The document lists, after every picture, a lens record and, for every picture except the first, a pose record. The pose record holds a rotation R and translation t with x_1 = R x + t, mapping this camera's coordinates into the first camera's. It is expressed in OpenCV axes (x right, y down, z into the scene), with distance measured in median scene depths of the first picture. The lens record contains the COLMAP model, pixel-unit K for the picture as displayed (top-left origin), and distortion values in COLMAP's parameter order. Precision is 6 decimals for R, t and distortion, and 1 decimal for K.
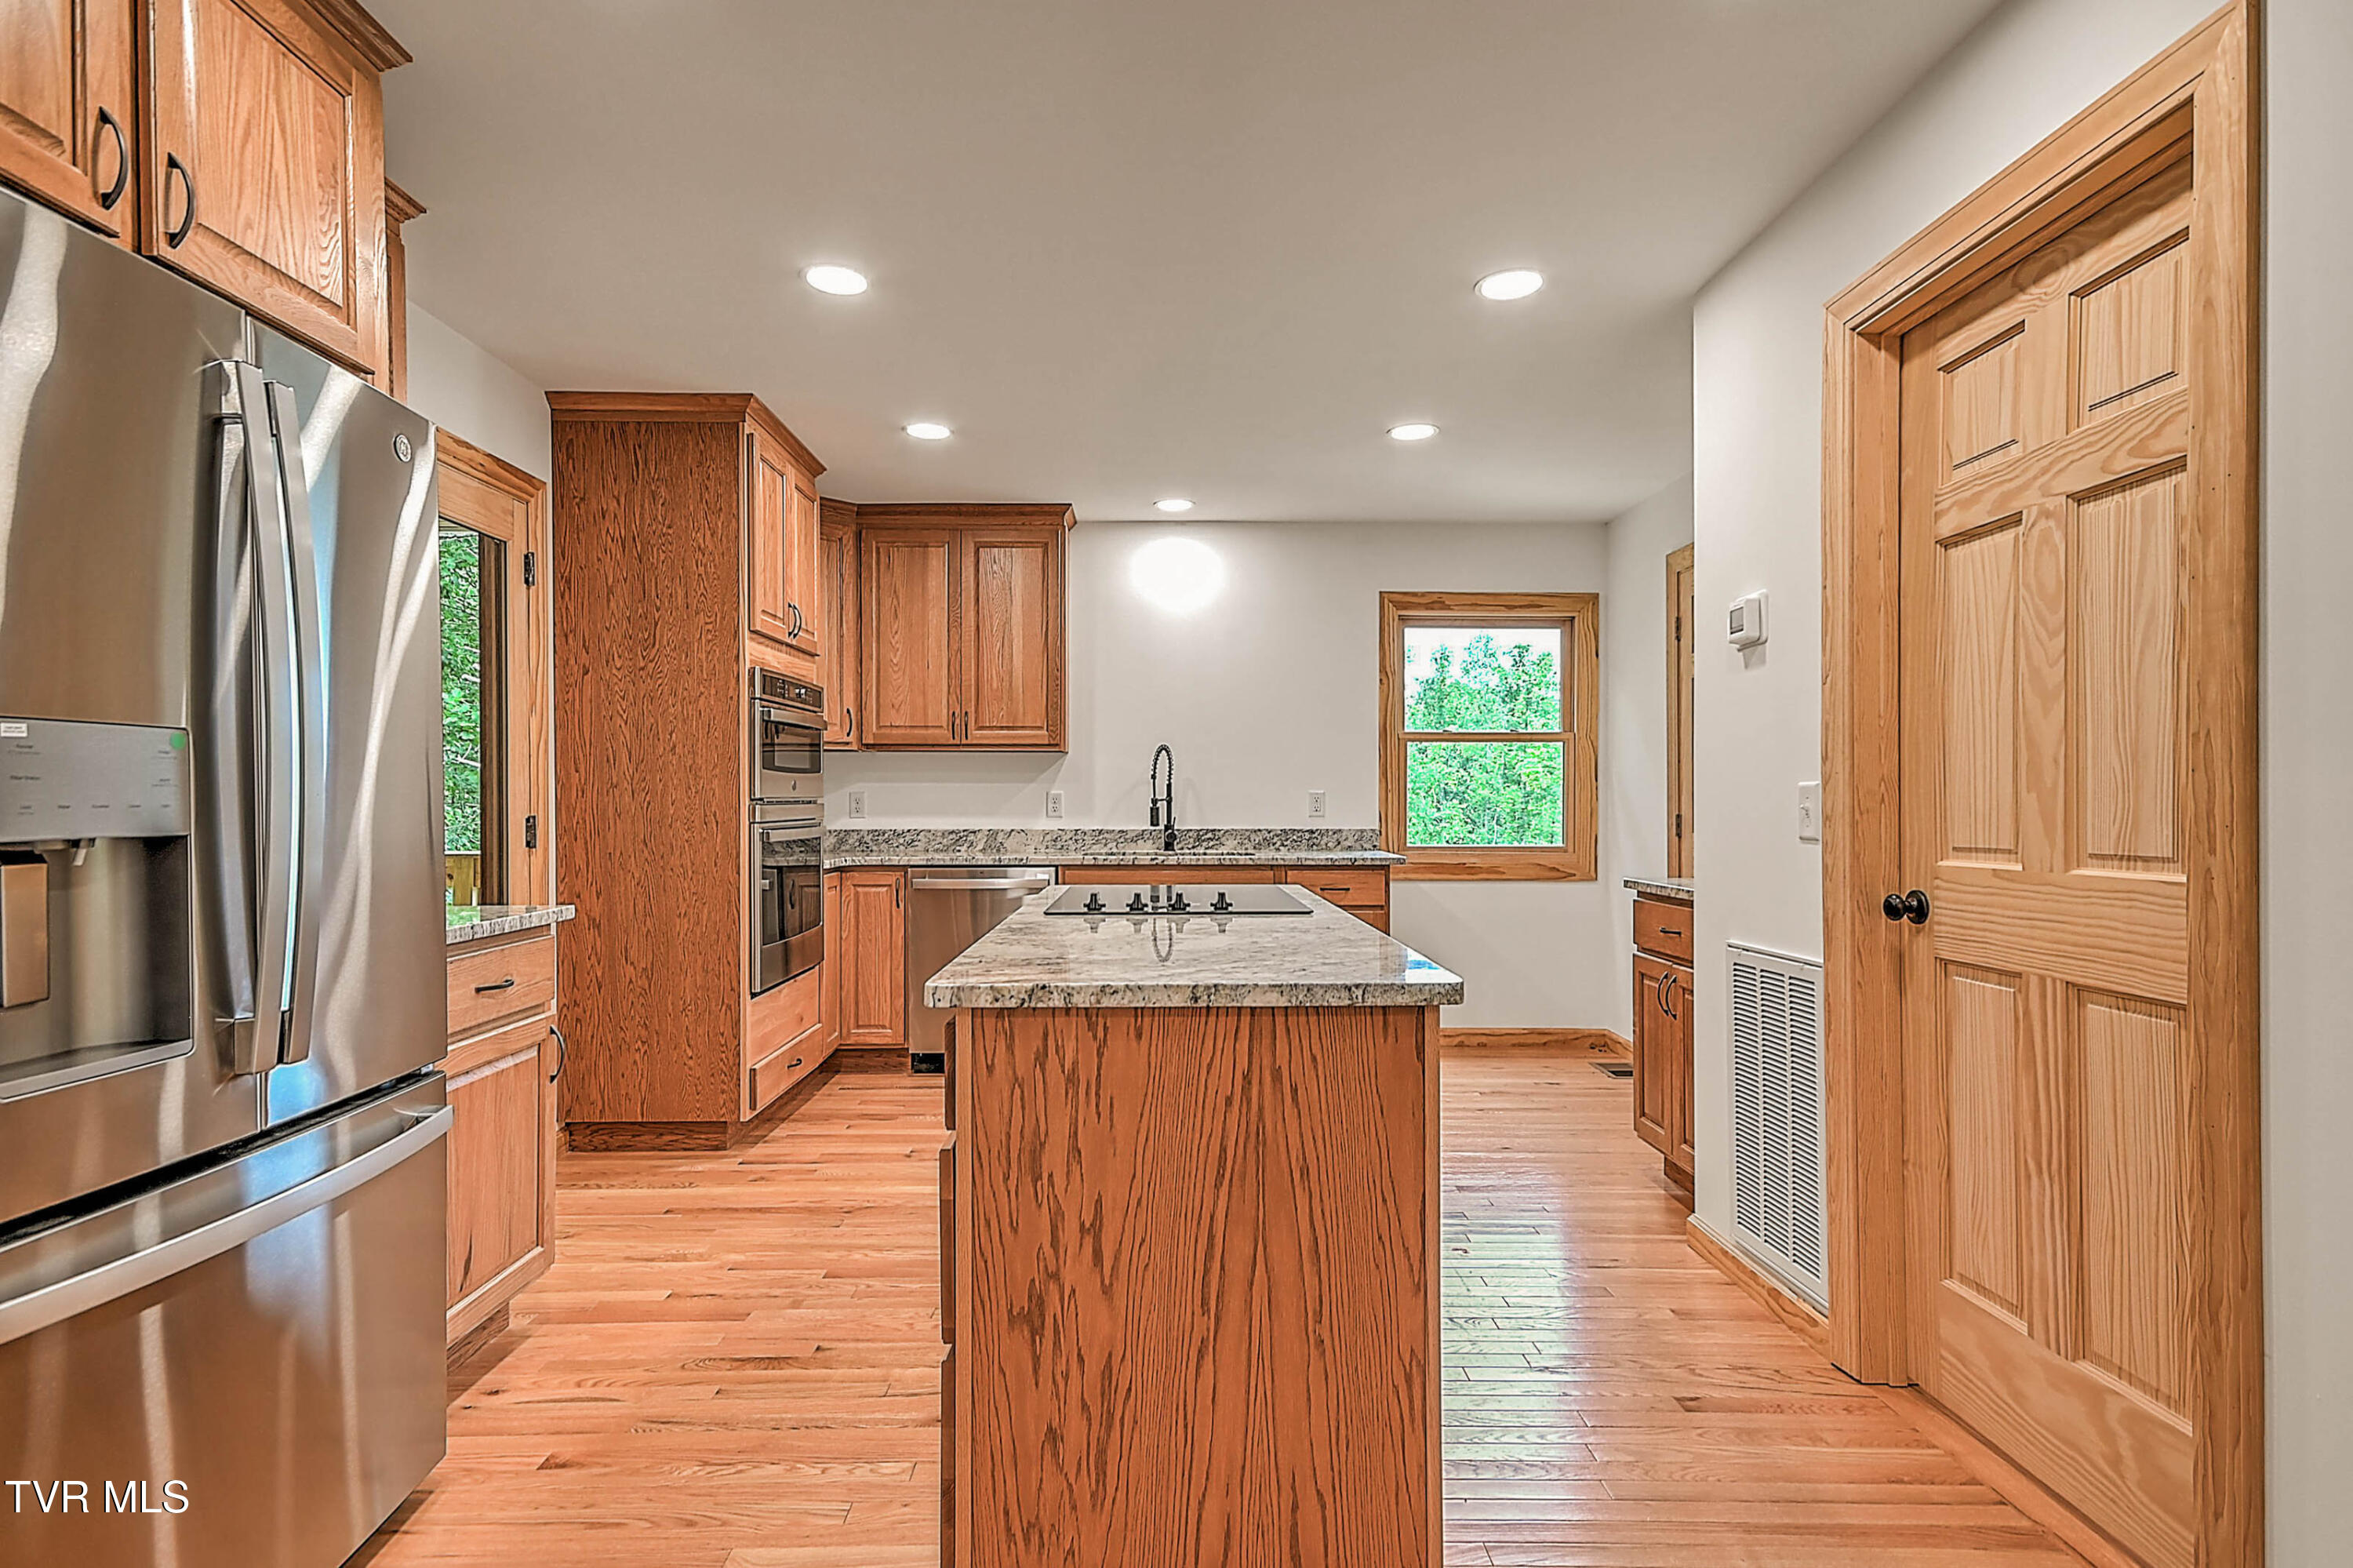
lens RADIAL K [[1209.9, 0, 1174.9], [0, 1209.9, 792.7], [0, 0, 1]] dist [0.024790, 0.002482]
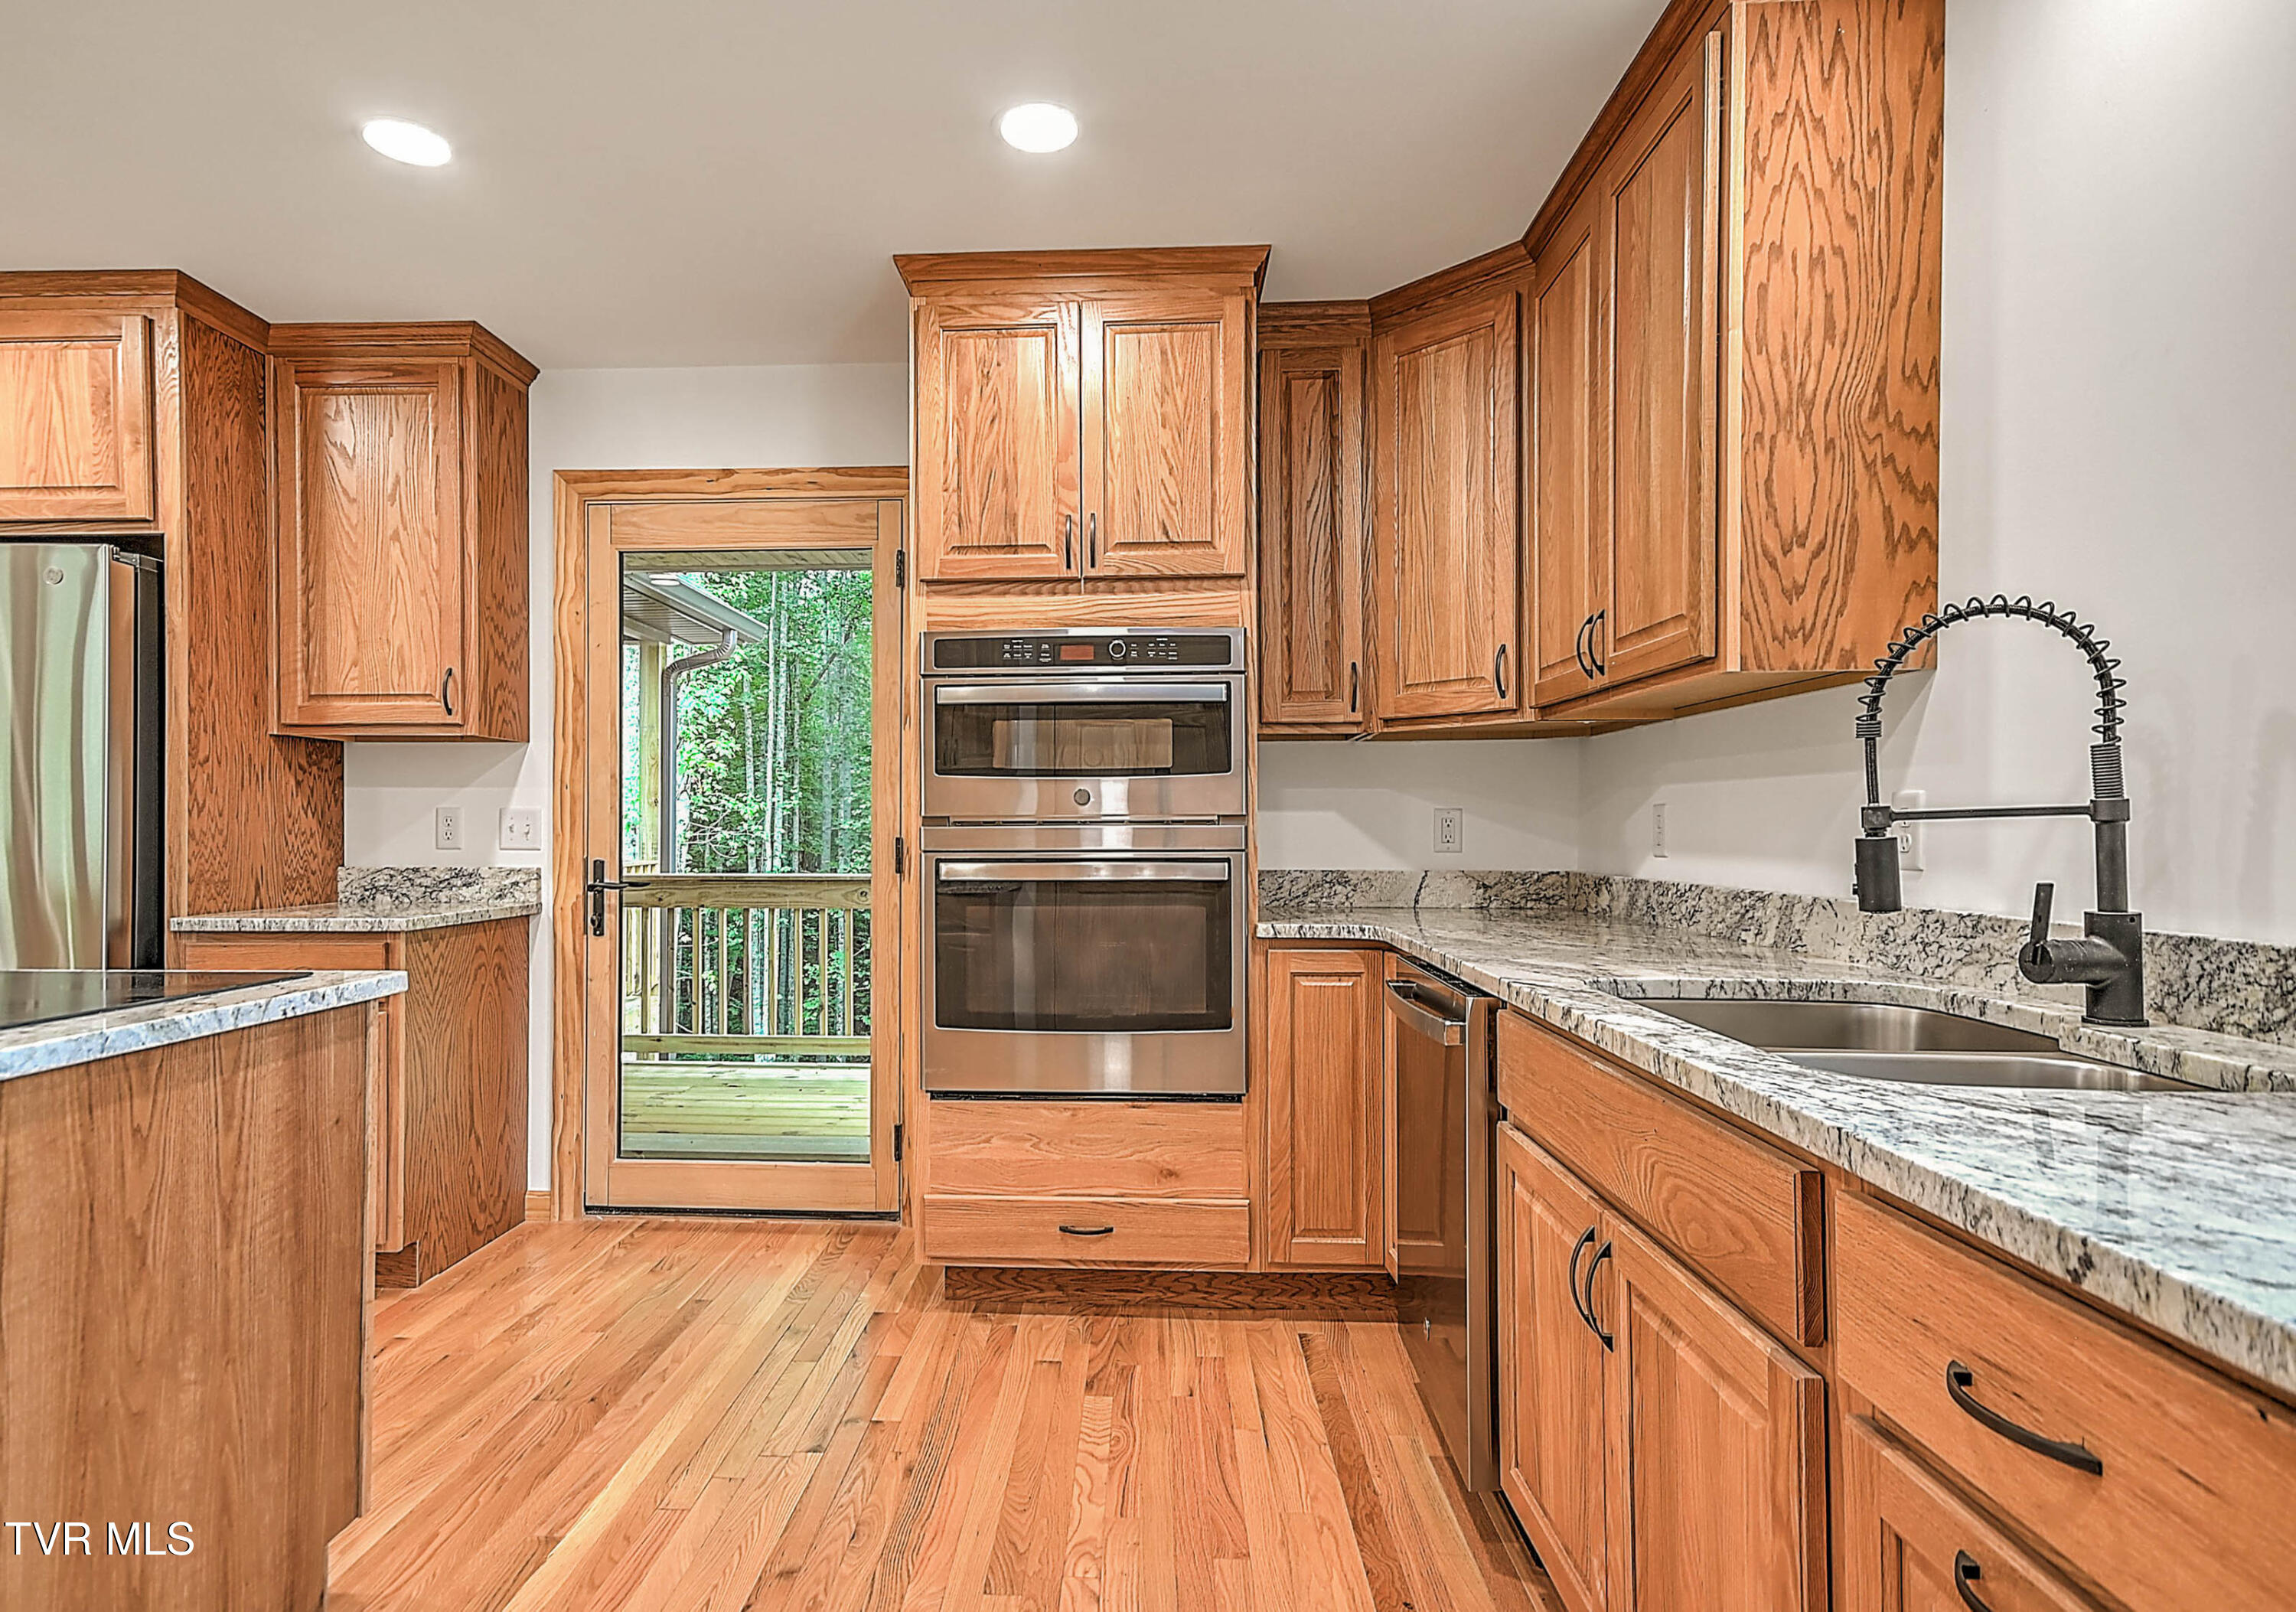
lens RADIAL K [[1262.1, 0, 1147.6], [0, 1262.1, 812.0], [0, 0, 1]] dist [-0.000029, 0.000091]
pose [[-0.067923, -0.003957, -0.997683, 0.363646], [0.004359, 0.999981, -0.004263, 0.004142], [0.997681, -0.004638, -0.067904, 1.116873]]
